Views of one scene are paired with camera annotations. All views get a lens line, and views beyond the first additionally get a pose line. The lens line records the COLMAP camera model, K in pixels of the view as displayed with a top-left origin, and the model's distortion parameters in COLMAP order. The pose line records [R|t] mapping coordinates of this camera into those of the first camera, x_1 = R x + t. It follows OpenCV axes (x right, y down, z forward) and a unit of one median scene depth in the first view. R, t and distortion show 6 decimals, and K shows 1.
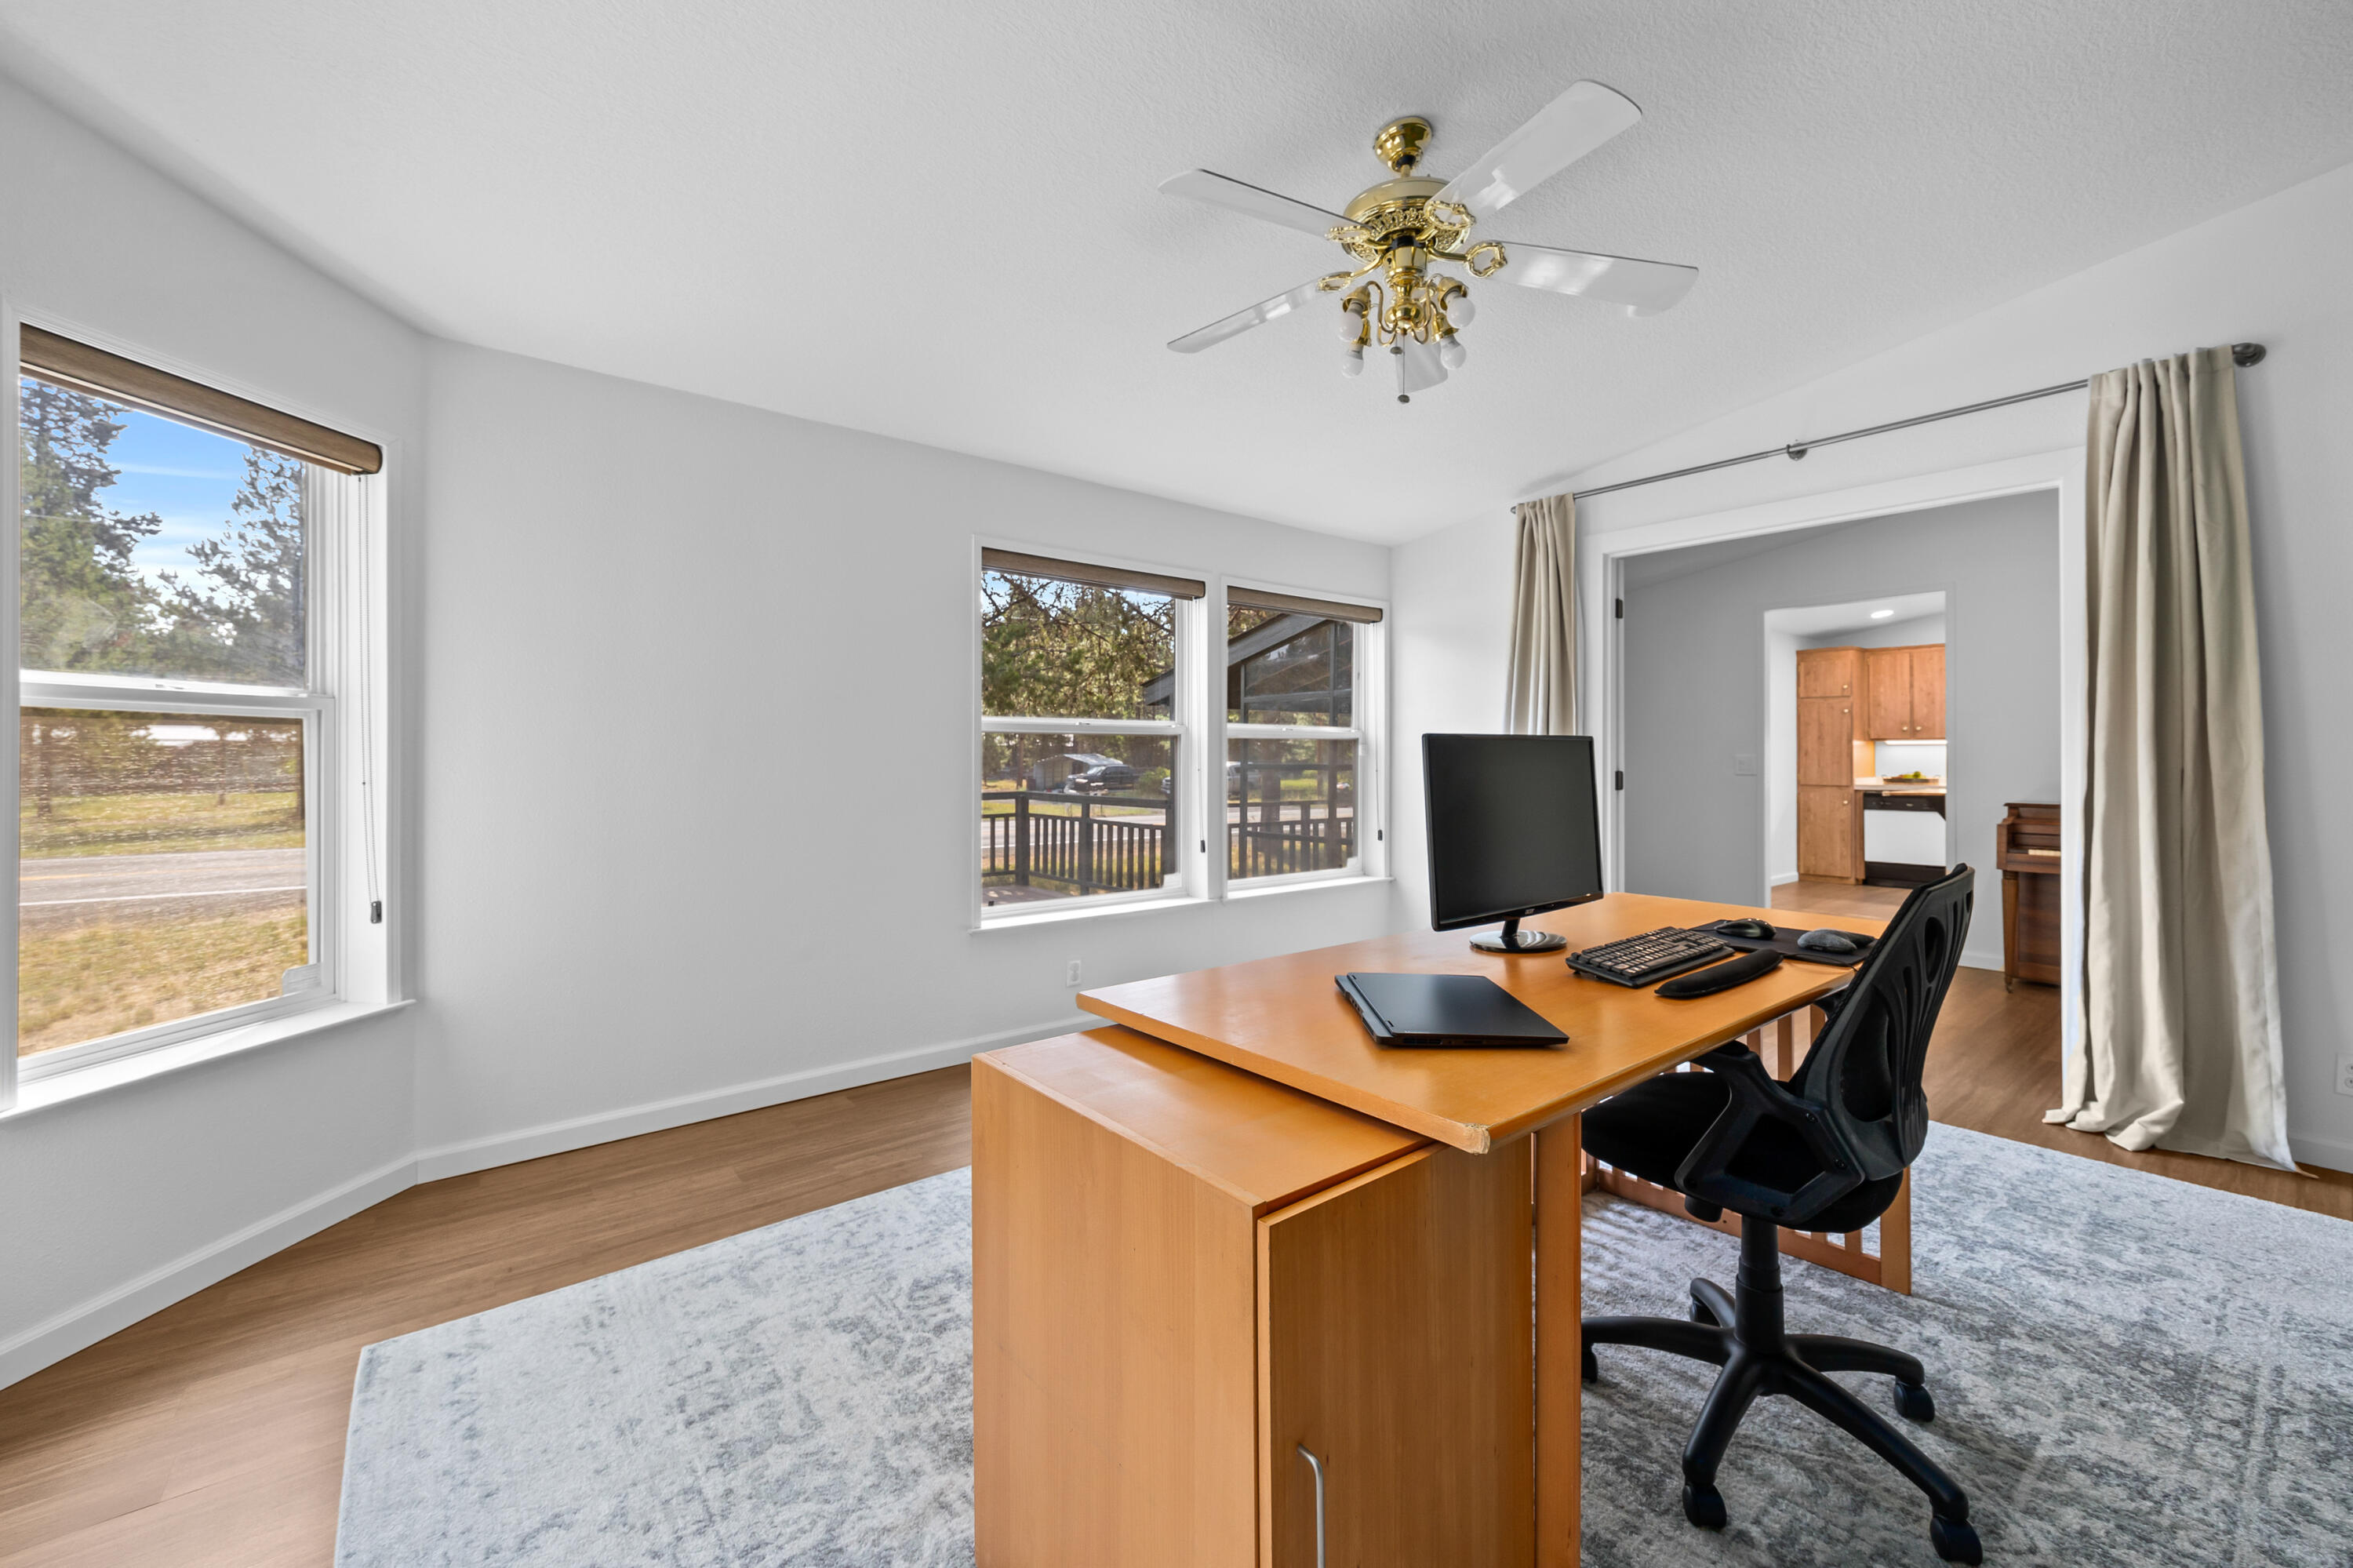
lens RADIAL K [[956.6, 0, 1184.8], [0, 956.6, 767.5], [0, 0, 1]] dist [0.001603, -0.000438]
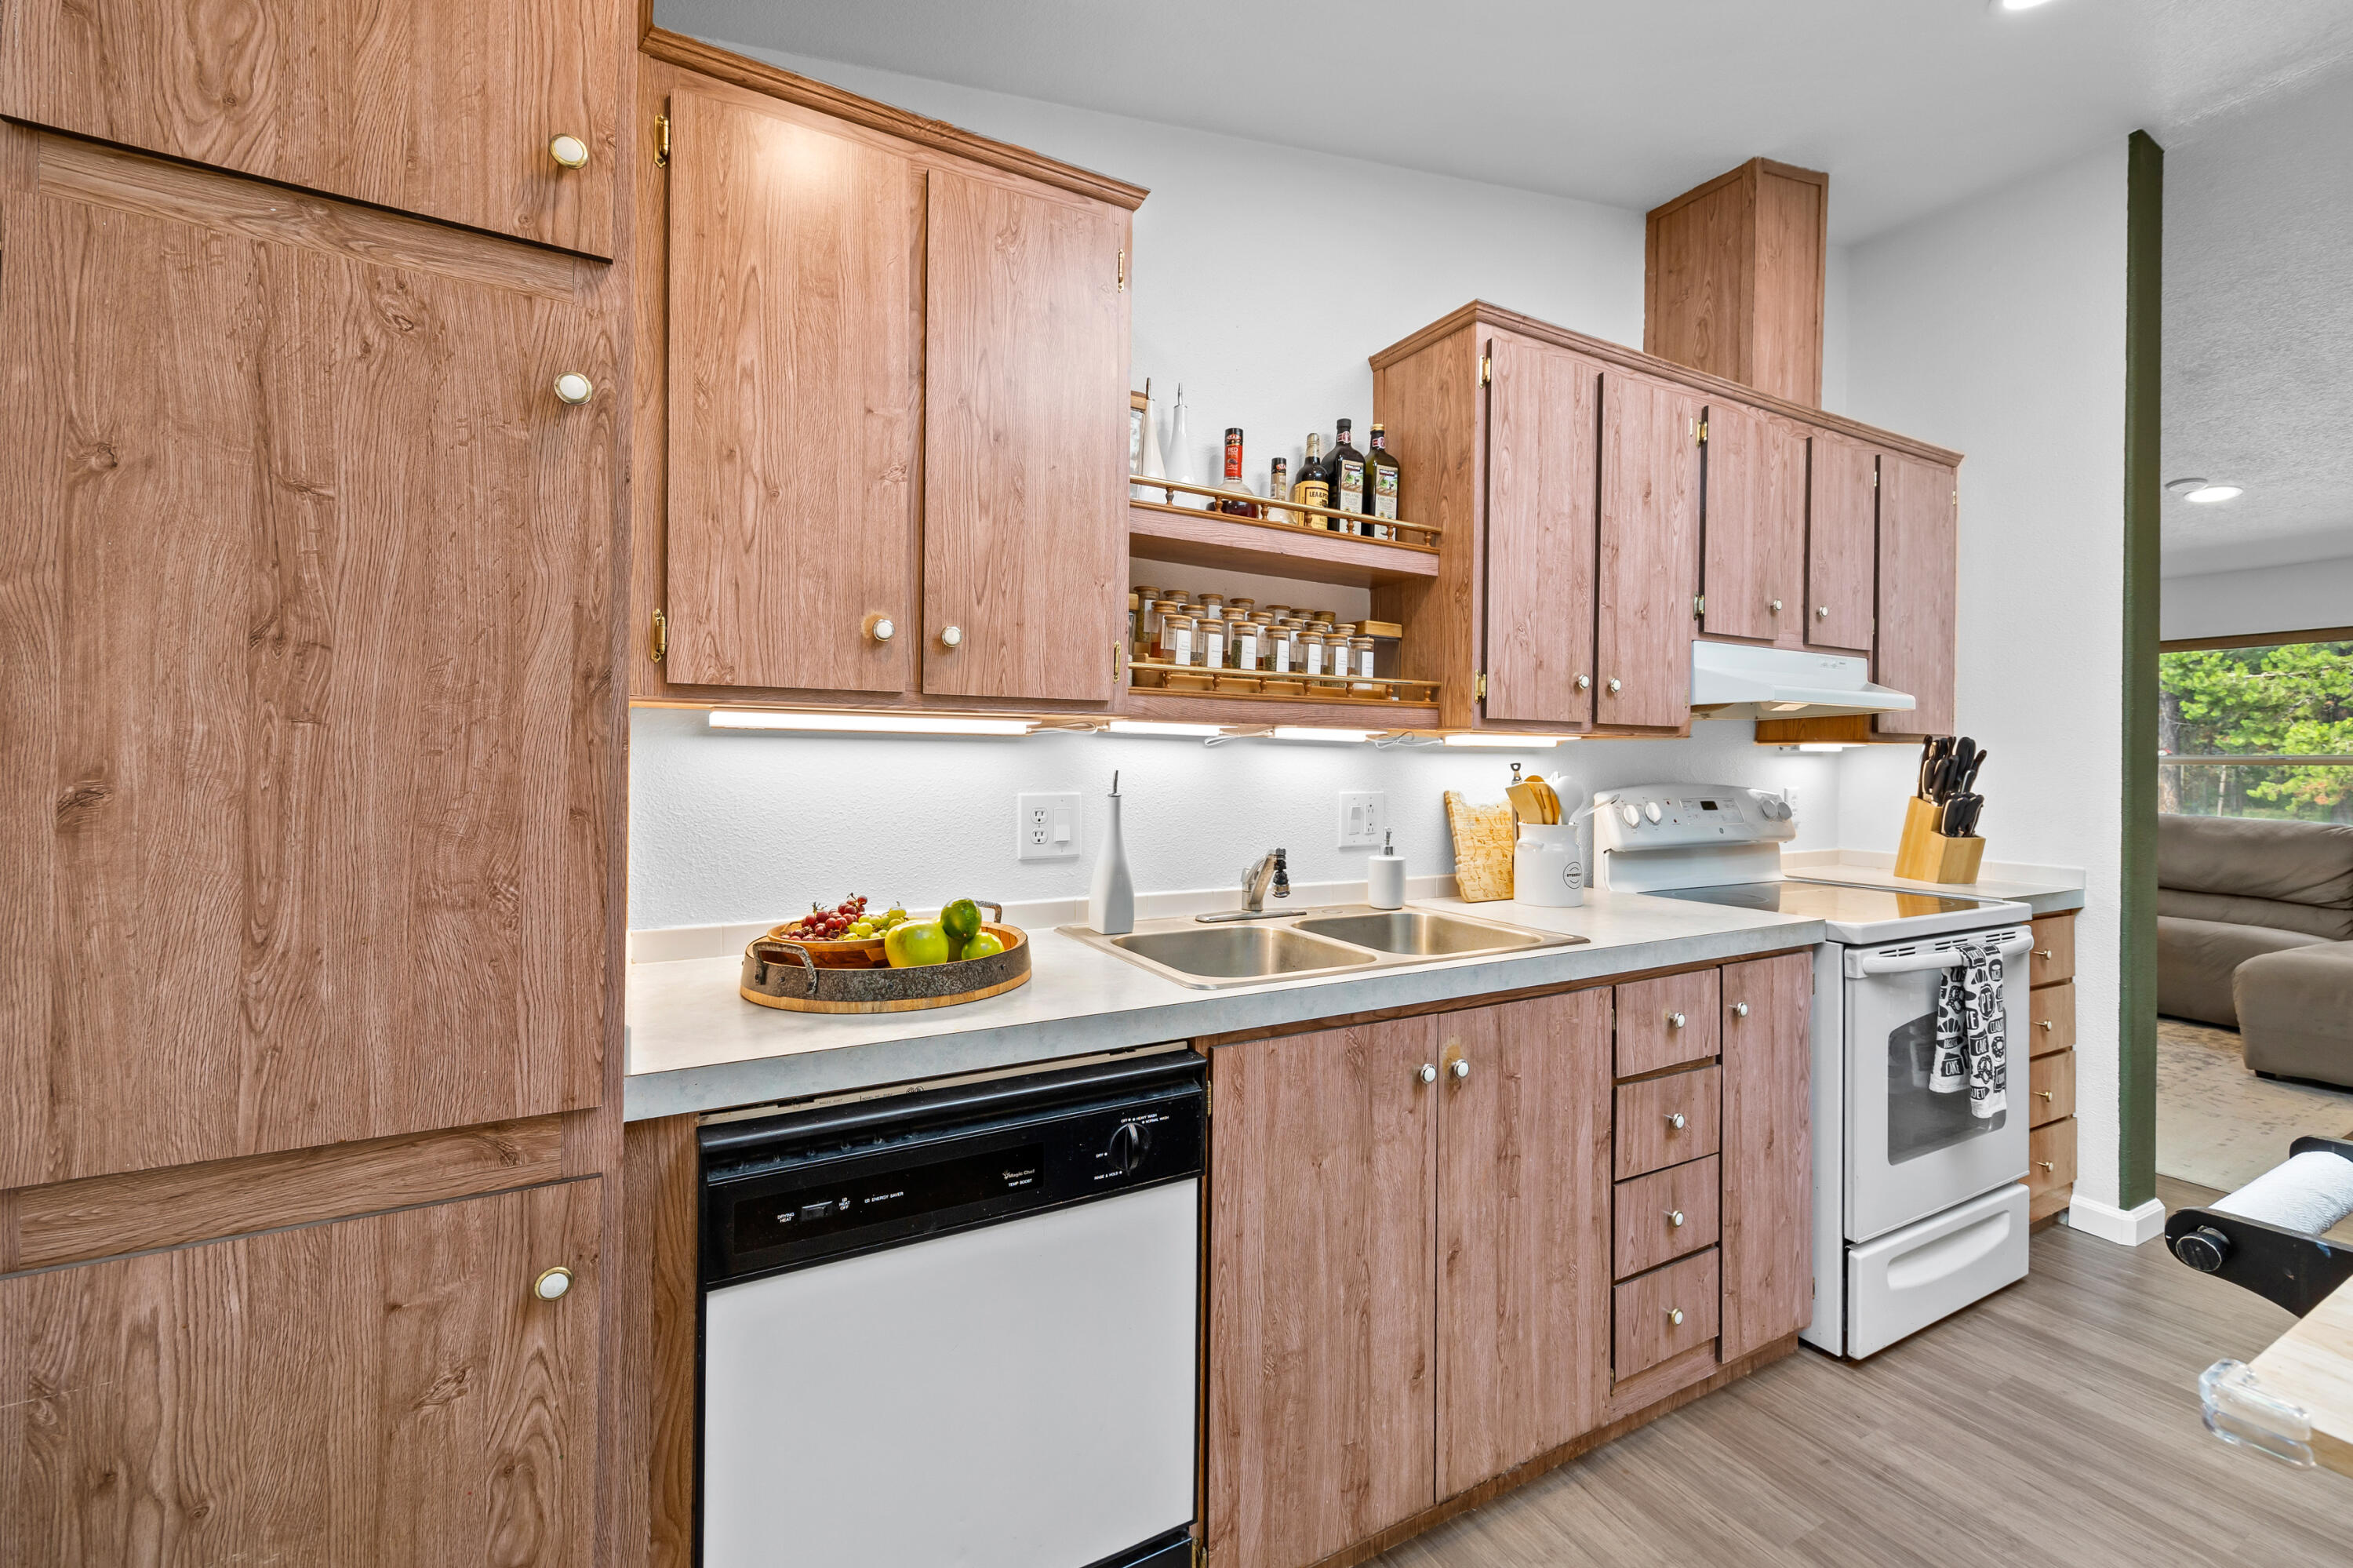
lens RADIAL K [[956.6, 0, 1154.9], [0, 956.6, 749.5], [0, 0, 1]] dist [0.001603, -0.000438]
pose [[0.201004, 0.010434, 0.979535, 0.603325], [-0.004715, 0.999942, -0.009683, -0.019463], [-0.979579, -0.002672, 0.201042, 0.917684]]
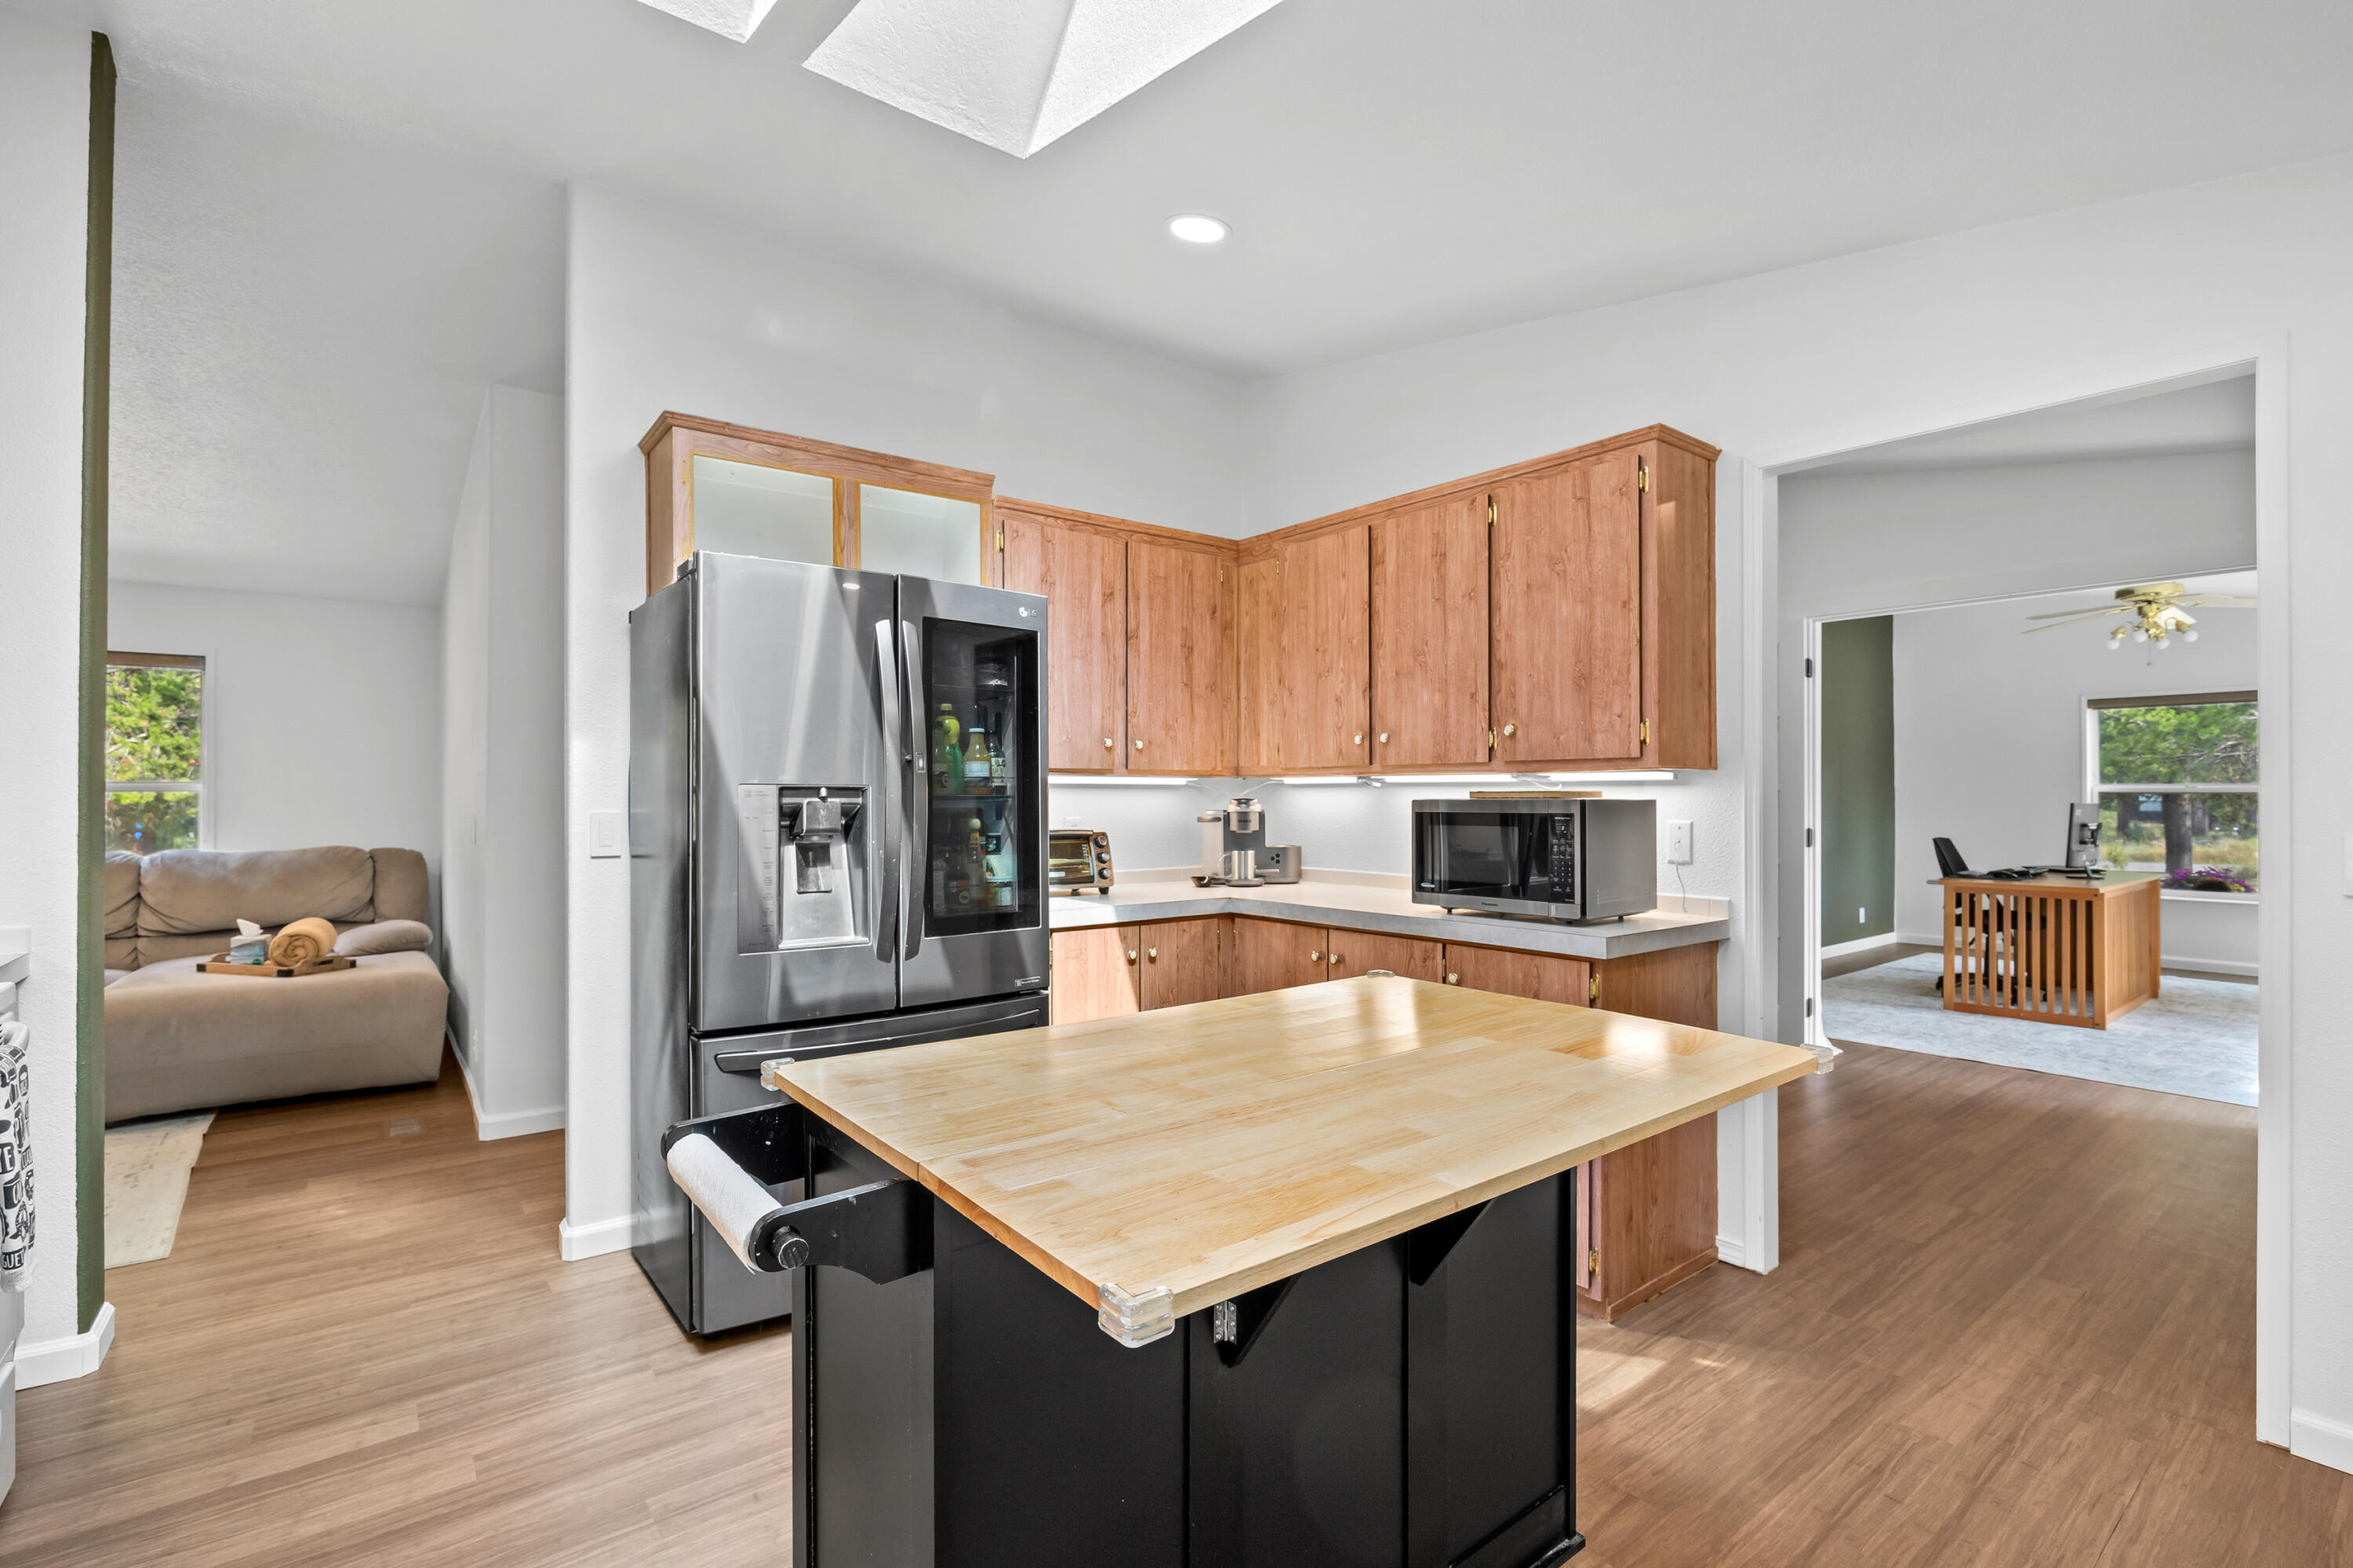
lens RADIAL K [[1076.3, 0, 1173.5], [0, 1076.3, 800.8], [0, 0, 1]] dist [-0.014035, -0.000567]
pose [[-0.999804, 0.001680, 0.019715, 0.668540], [0.001857, 0.999958, 0.008973, -0.019250], [-0.019699, 0.009007, -0.999765, 0.945925]]
